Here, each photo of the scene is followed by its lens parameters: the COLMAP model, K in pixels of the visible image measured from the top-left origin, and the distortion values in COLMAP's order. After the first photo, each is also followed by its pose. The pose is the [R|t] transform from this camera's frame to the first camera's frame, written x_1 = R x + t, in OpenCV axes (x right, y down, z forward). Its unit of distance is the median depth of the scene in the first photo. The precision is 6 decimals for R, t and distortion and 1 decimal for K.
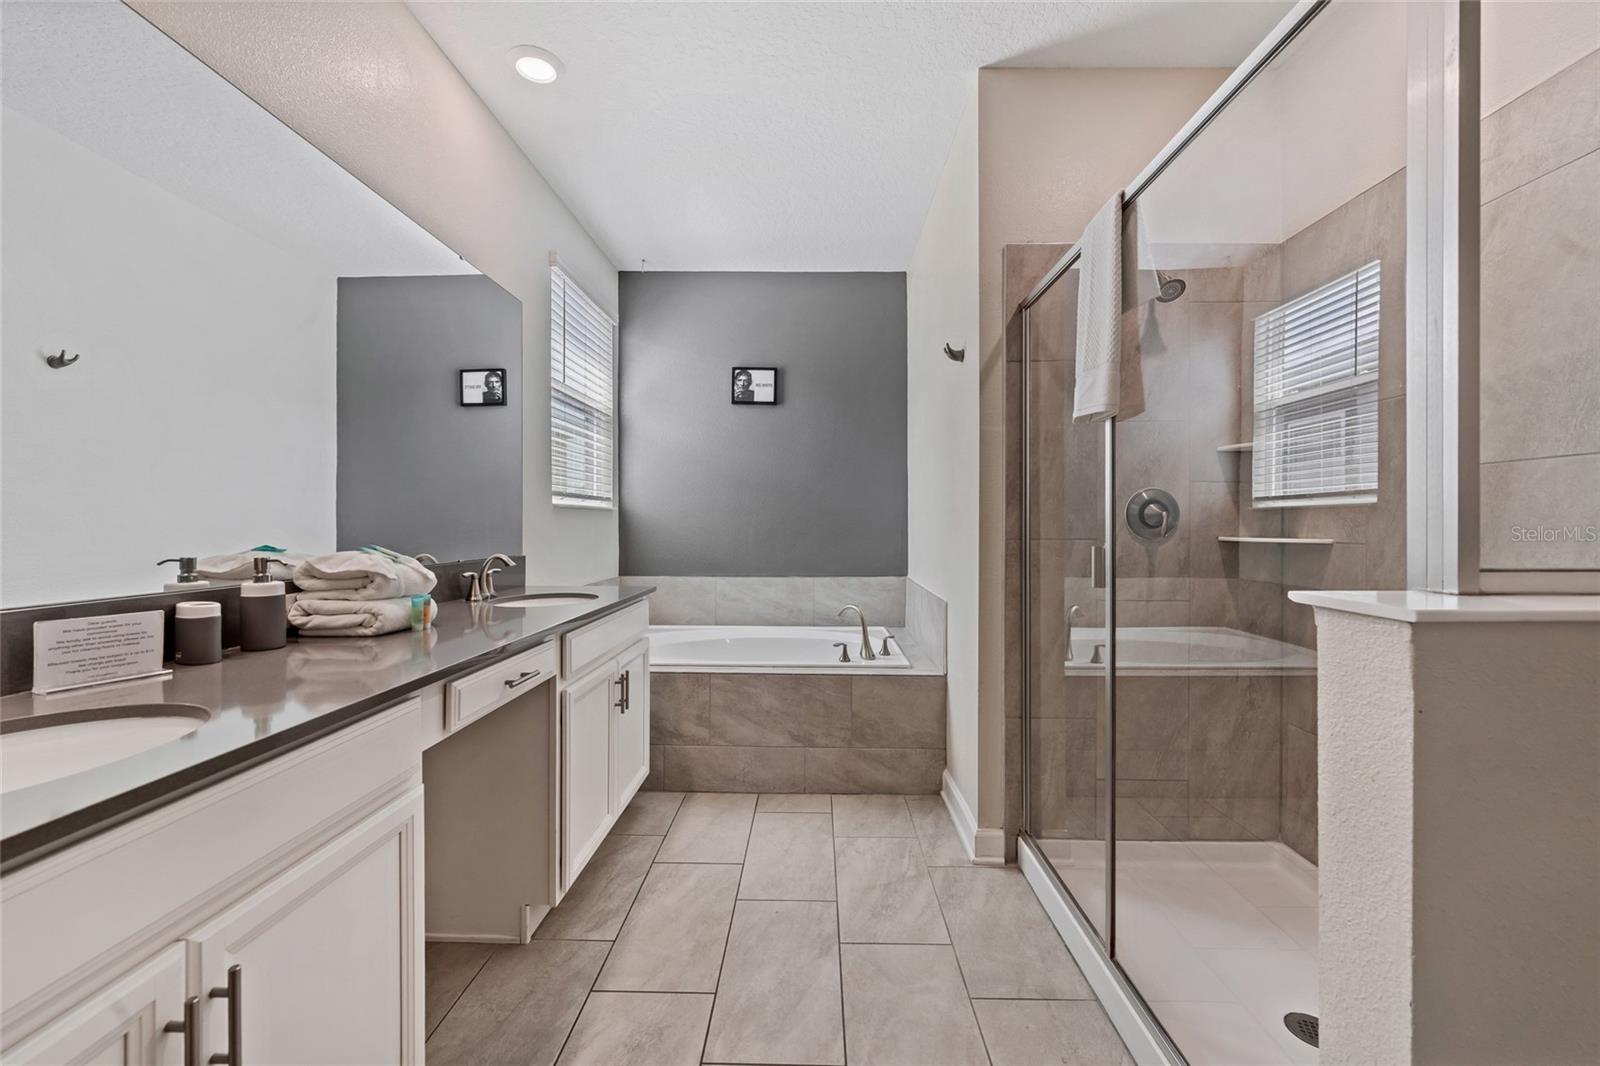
lens RADIAL K [[645.6, 0, 807.7], [0, 645.6, 526.3], [0, 0, 1]] dist [0.000644, -0.001010]
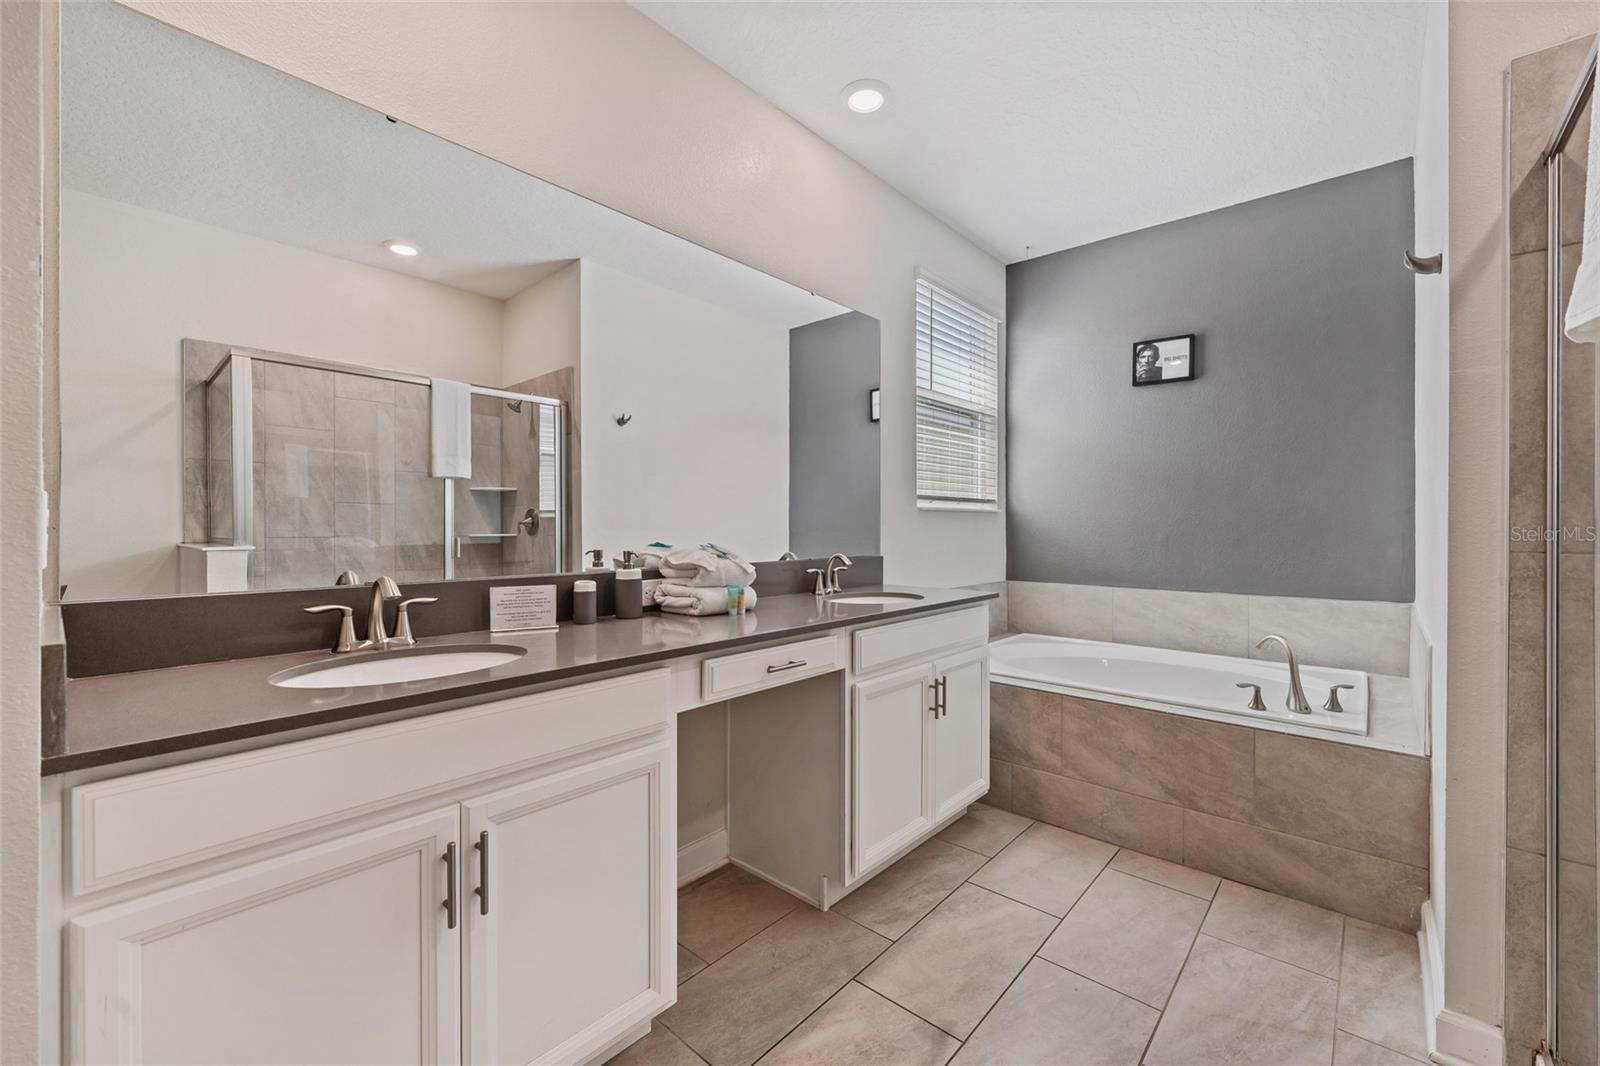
lens RADIAL K [[645.6, 0, 784.8], [0, 645.6, 530.6], [0, 0, 1]] dist [0.000644, -0.001010]
pose [[0.764182, 0.003344, -0.644992, 0.137305], [-0.001925, 0.999994, 0.002904, 0.000190], [0.644998, -0.000978, 0.764184, 0.079236]]
